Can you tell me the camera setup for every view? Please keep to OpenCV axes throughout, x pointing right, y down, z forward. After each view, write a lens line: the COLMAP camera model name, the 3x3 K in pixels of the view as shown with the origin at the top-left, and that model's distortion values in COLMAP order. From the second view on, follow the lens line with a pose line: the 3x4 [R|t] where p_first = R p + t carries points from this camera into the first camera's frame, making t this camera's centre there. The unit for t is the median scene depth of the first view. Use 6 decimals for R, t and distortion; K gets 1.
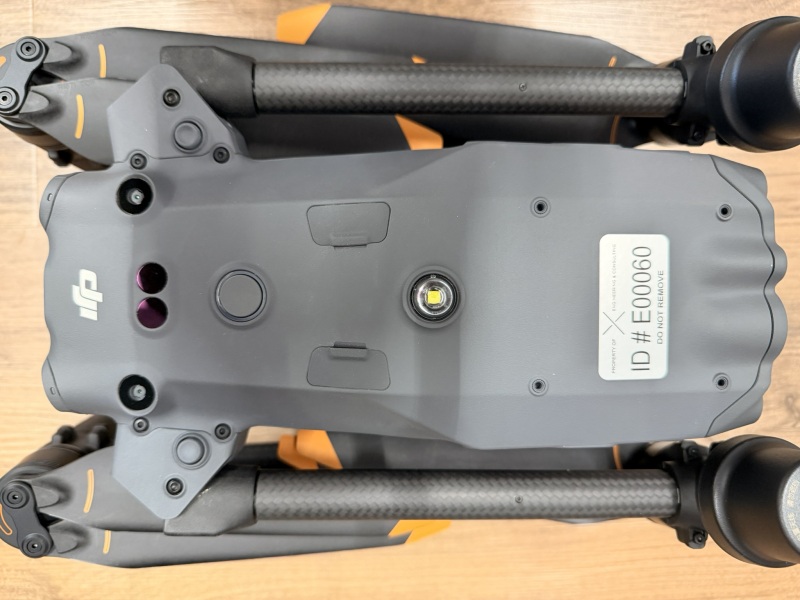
lens RADIAL K [[615.3, 0, 396.0], [0, 615.3, 299.0], [0, 0, 1]] dist [-0.033316, -0.003128]
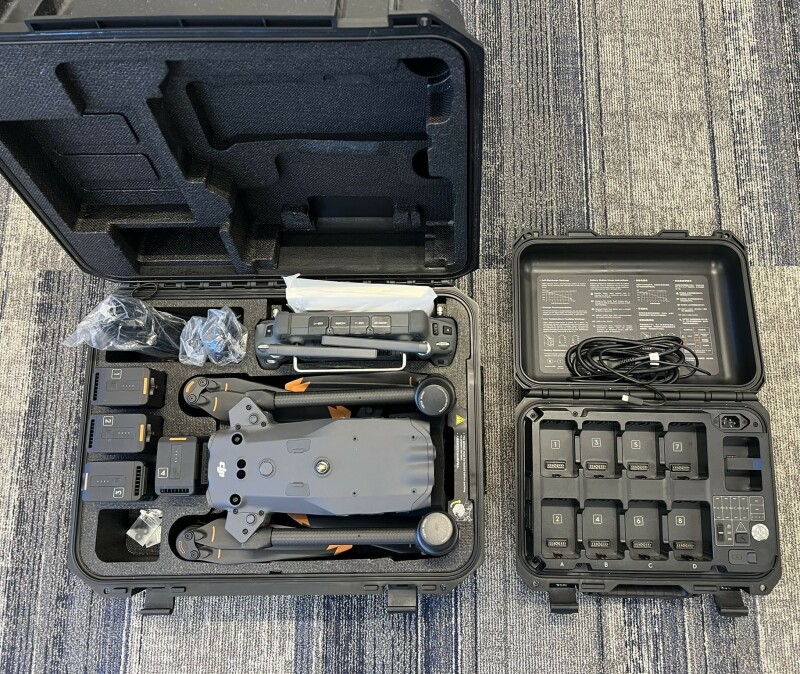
lens RADIAL K [[670.2, 0, 449.0], [0, 670.2, 334.0], [0, 0, 1]] dist [0.032852, -0.034188]
pose [[0.996928, -0.041479, -0.066437, 0.976298], [0.027124, 0.978602, -0.203968, 0.051249], [0.073475, 0.201539, 0.976721, -2.568425]]
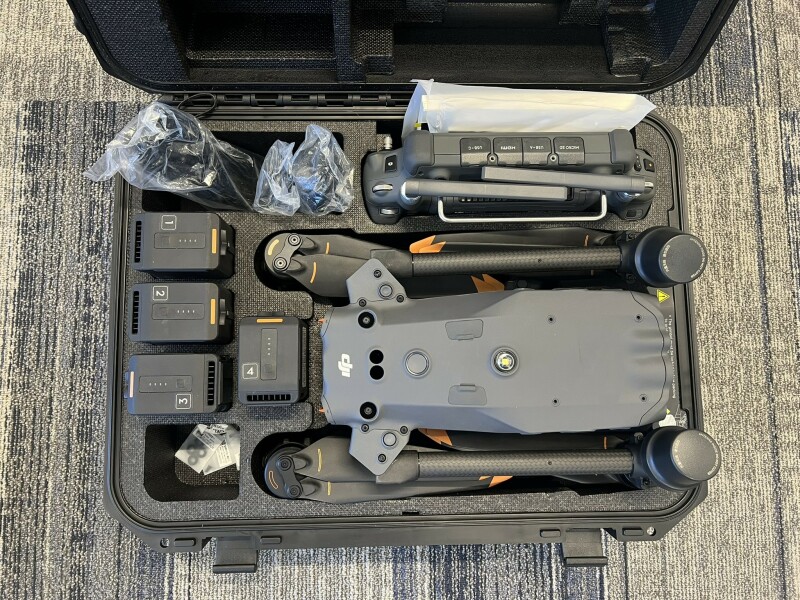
lens RADIAL K [[599.6, 0, 395.5], [0, 599.6, 298.1], [0, 0, 1]] dist [0.034375, -0.040603]
pose [[0.999124, -0.033732, -0.024747, -0.255273], [0.030384, 0.991691, -0.125006, 0.026962], [0.028758, 0.124145, 0.991847, -1.117236]]
